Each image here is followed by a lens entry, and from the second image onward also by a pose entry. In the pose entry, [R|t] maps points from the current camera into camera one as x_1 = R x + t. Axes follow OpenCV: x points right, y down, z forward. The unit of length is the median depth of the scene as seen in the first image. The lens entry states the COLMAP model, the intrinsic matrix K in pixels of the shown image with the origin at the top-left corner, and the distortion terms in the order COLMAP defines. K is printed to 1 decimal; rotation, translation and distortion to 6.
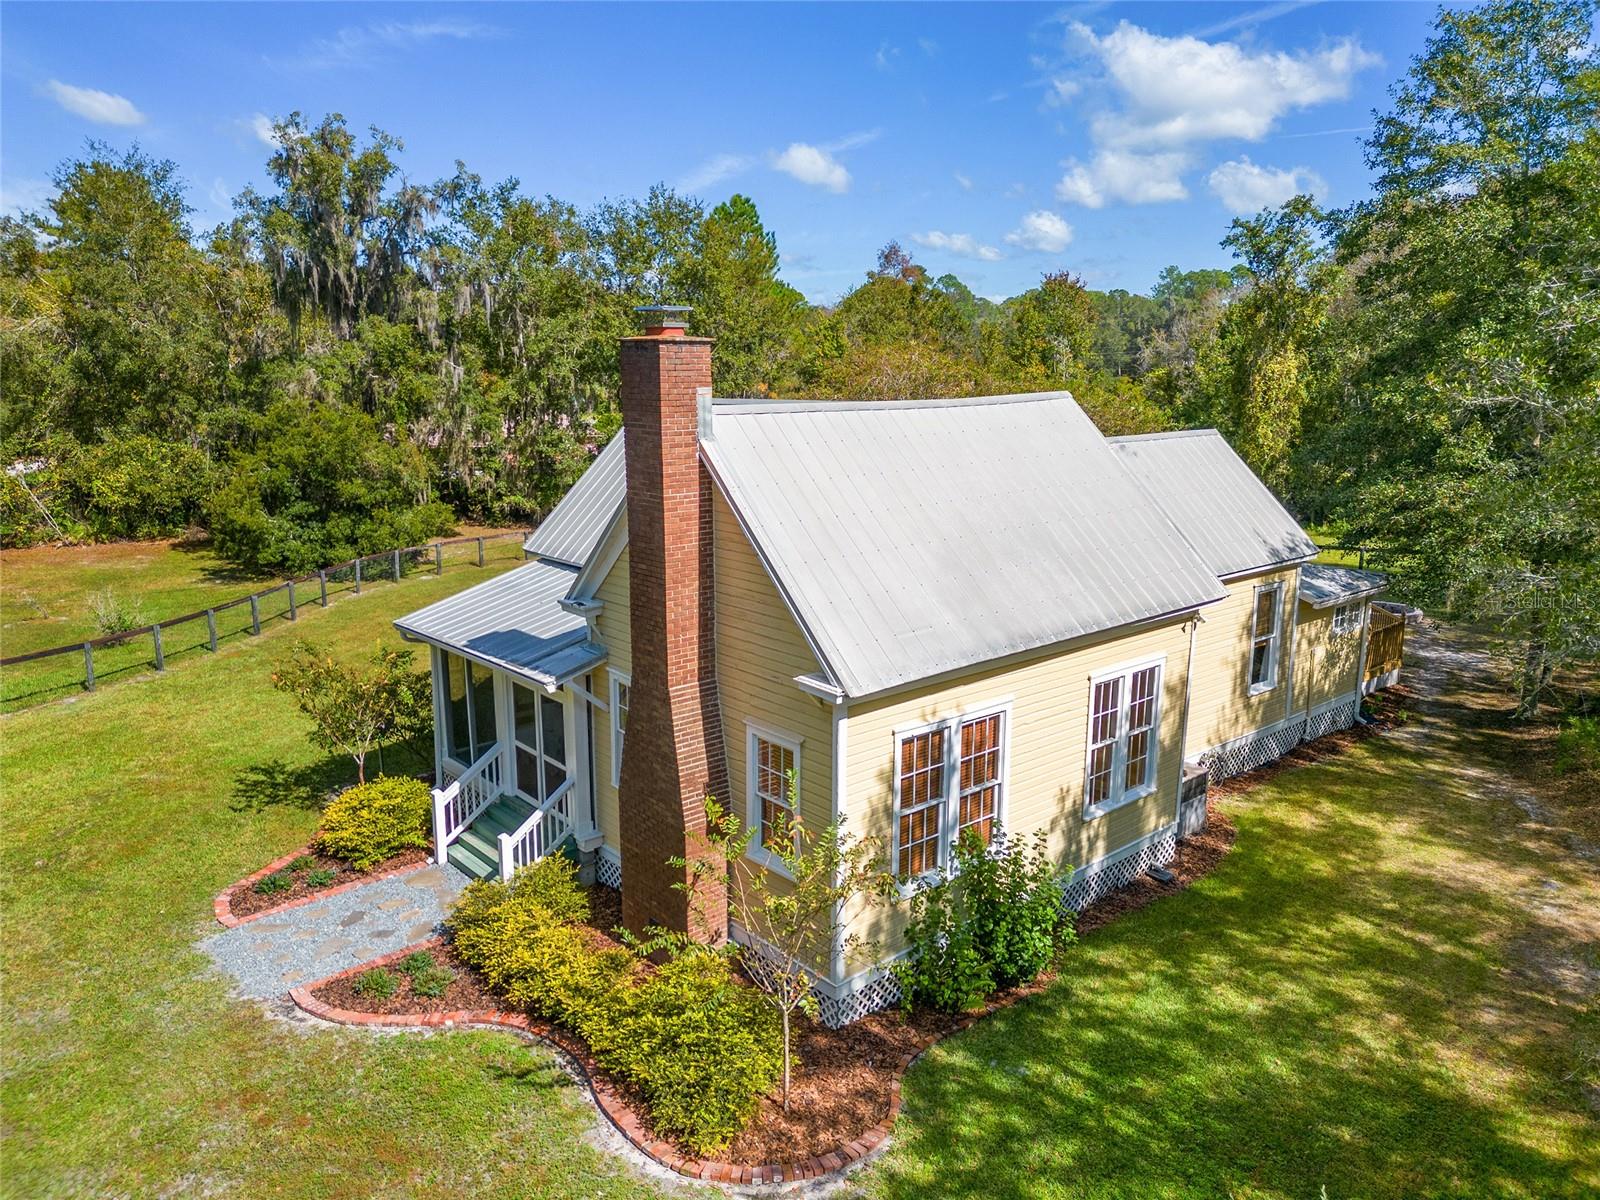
lens RADIAL K [[1113.4, 0, 795.4], [0, 1113.4, 602.0], [0, 0, 1]] dist [0.094886, -0.101098]
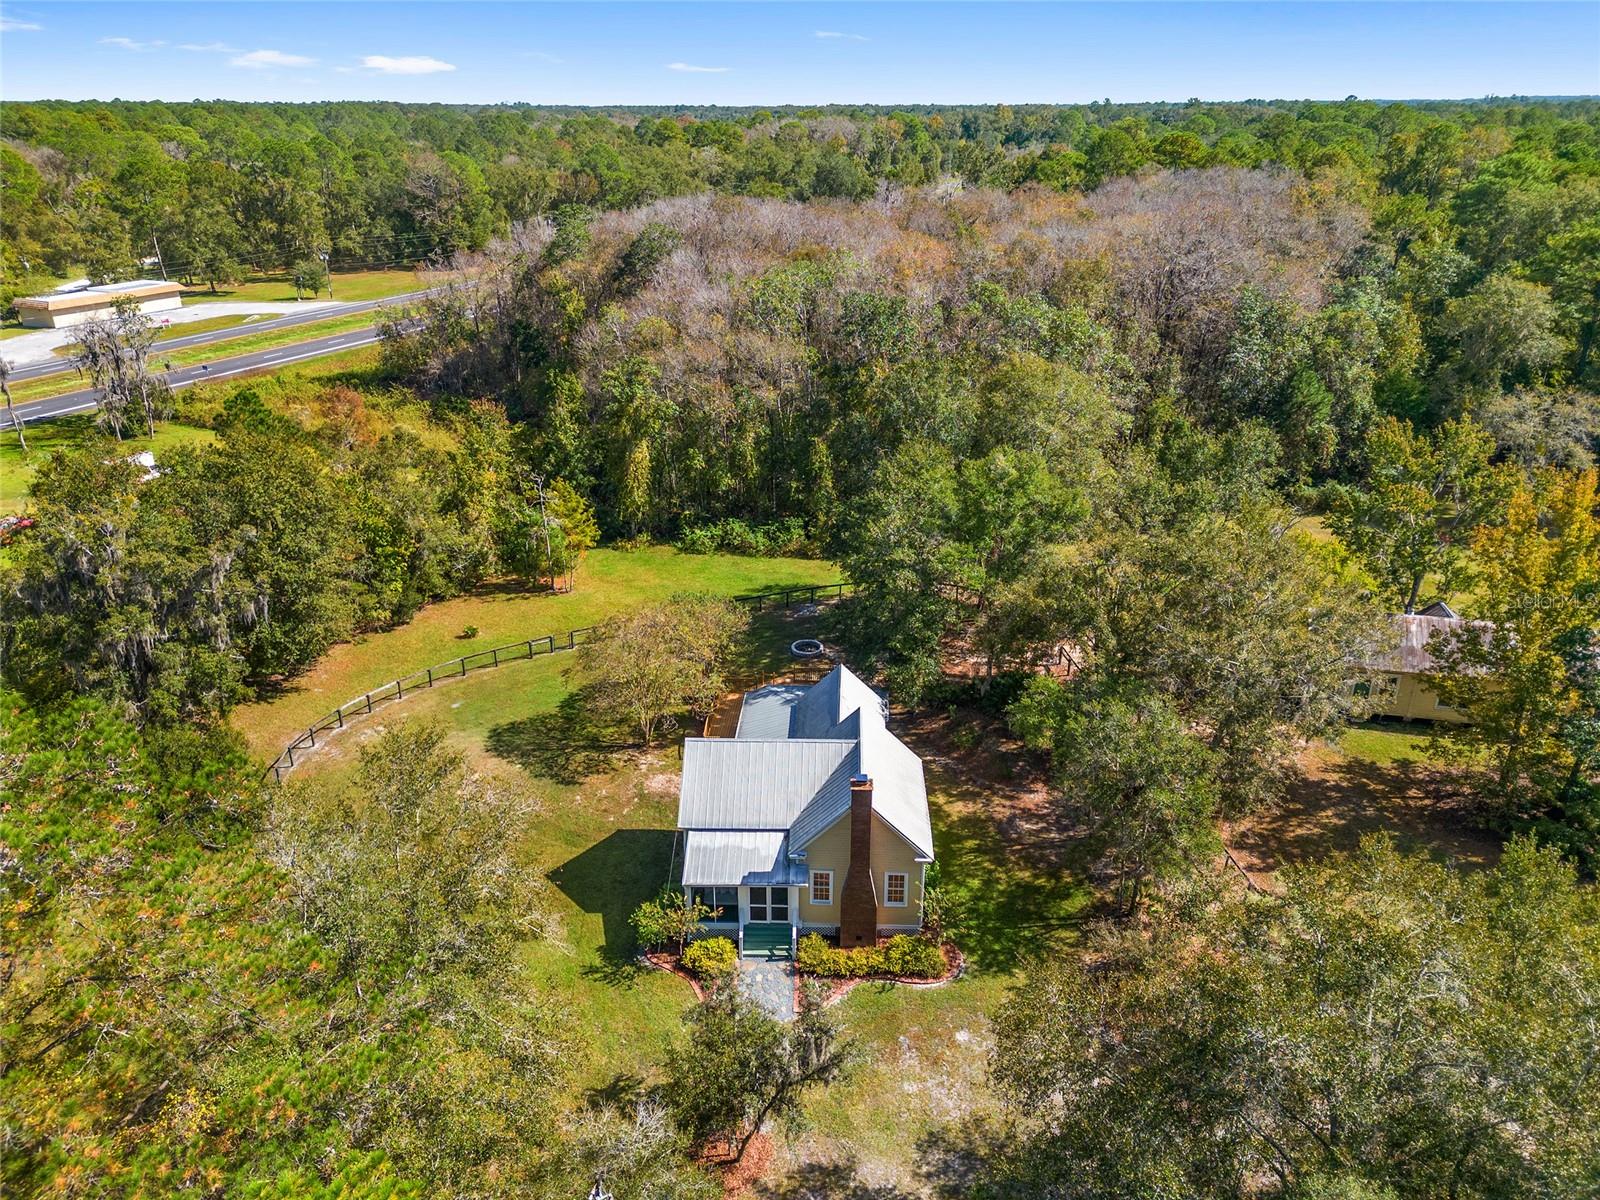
lens RADIAL K [[1125.9, 0, 795.4], [0, 1125.9, 586.4], [0, 0, 1]] dist [0.086561, -0.076840]
pose [[0.673226, -0.277111, 0.685548, -1.672520], [0.152601, 0.959232, 0.237880, -1.135280], [-0.723519, -0.055532, 0.688068, -0.823737]]
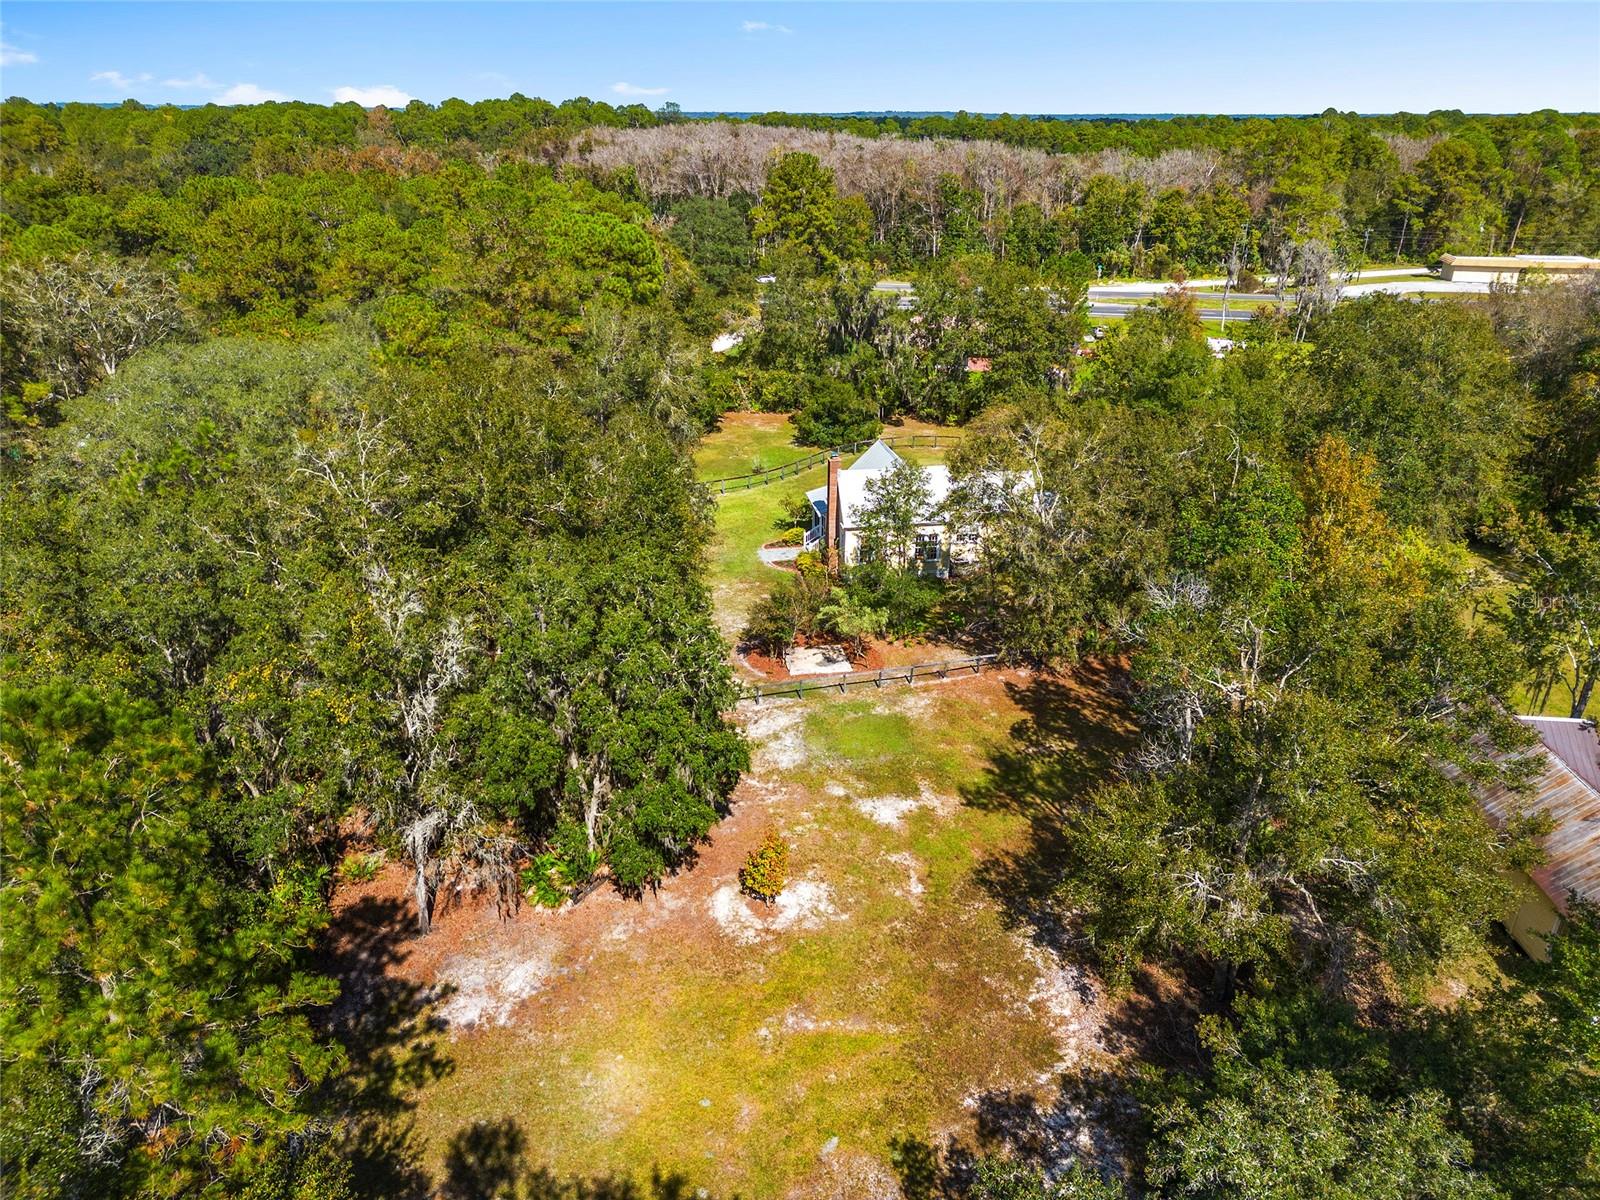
lens RADIAL K [[1113.4, 0, 795.4], [0, 1113.4, 602.0], [0, 0, 1]] dist [0.094886, -0.101098]
pose [[0.852961, 0.213188, -0.476454, 1.719012], [-0.116842, 0.967610, 0.223781, -0.524633], [0.508729, -0.135207, 0.850243, -2.687789]]
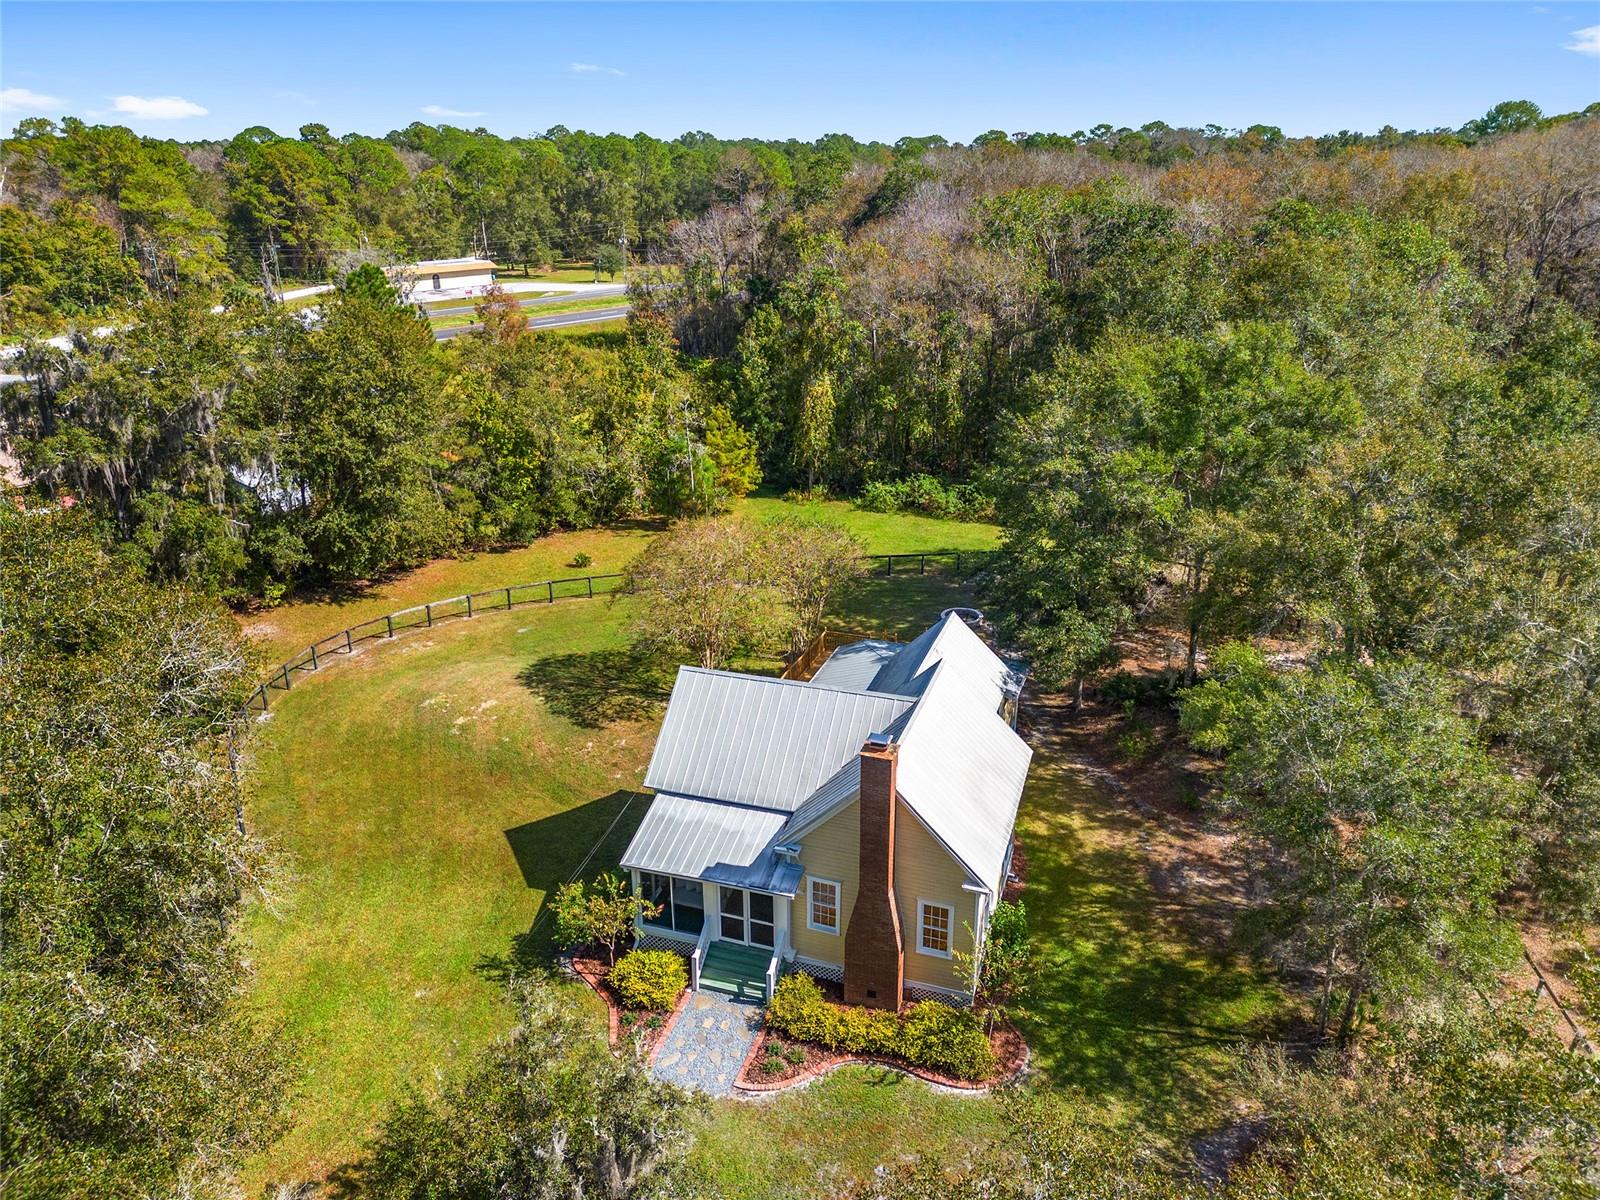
lens RADIAL K [[1113.4, 0, 795.4], [0, 1113.4, 602.0], [0, 0, 1]] dist [0.094886, -0.101098]
pose [[0.856673, -0.183285, 0.482202, -0.852528], [0.106213, 0.977394, 0.182811, -0.633200], [-0.504808, -0.105393, 0.856774, -0.514808]]
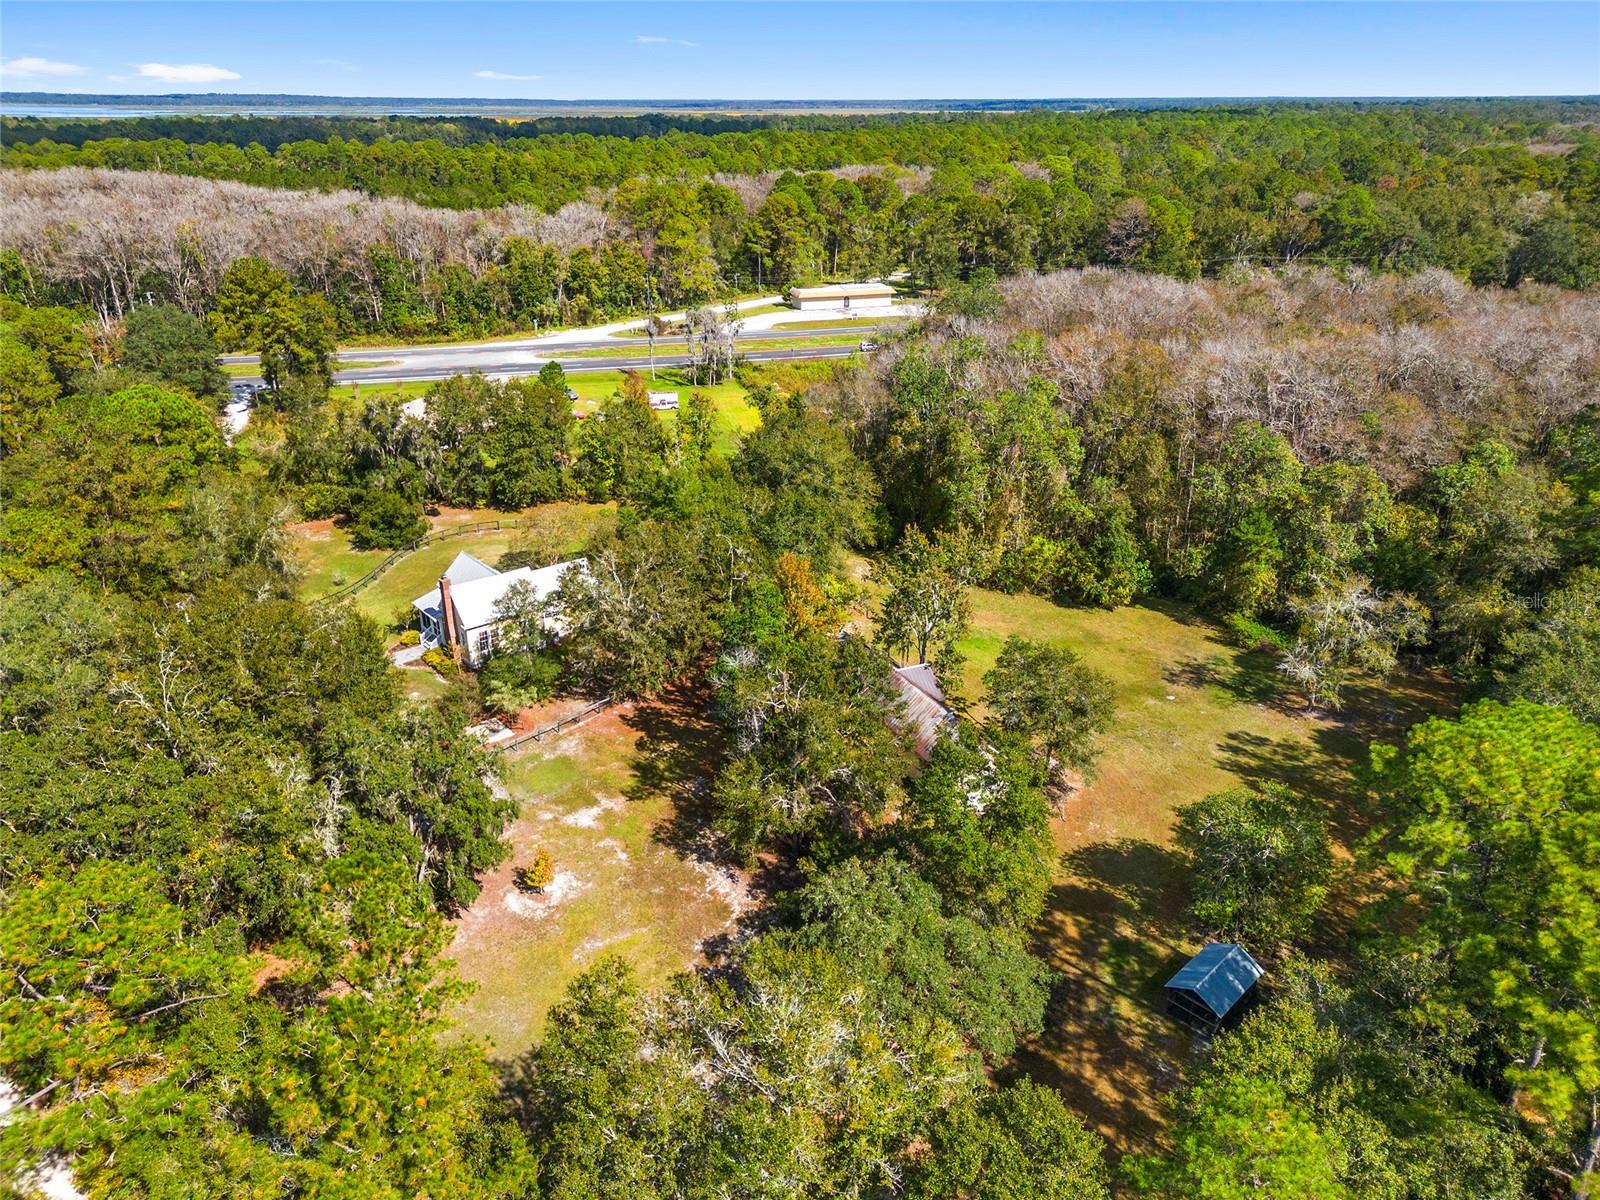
lens RADIAL K [[1113.4, 0, 795.4], [0, 1113.4, 602.0], [0, 0, 1]] dist [0.094886, -0.101098]
pose [[0.999372, 0.015091, -0.032046, 1.658530], [-0.008233, 0.978887, 0.204236, -1.102112], [0.034451, -0.203844, 0.978397, -4.220387]]
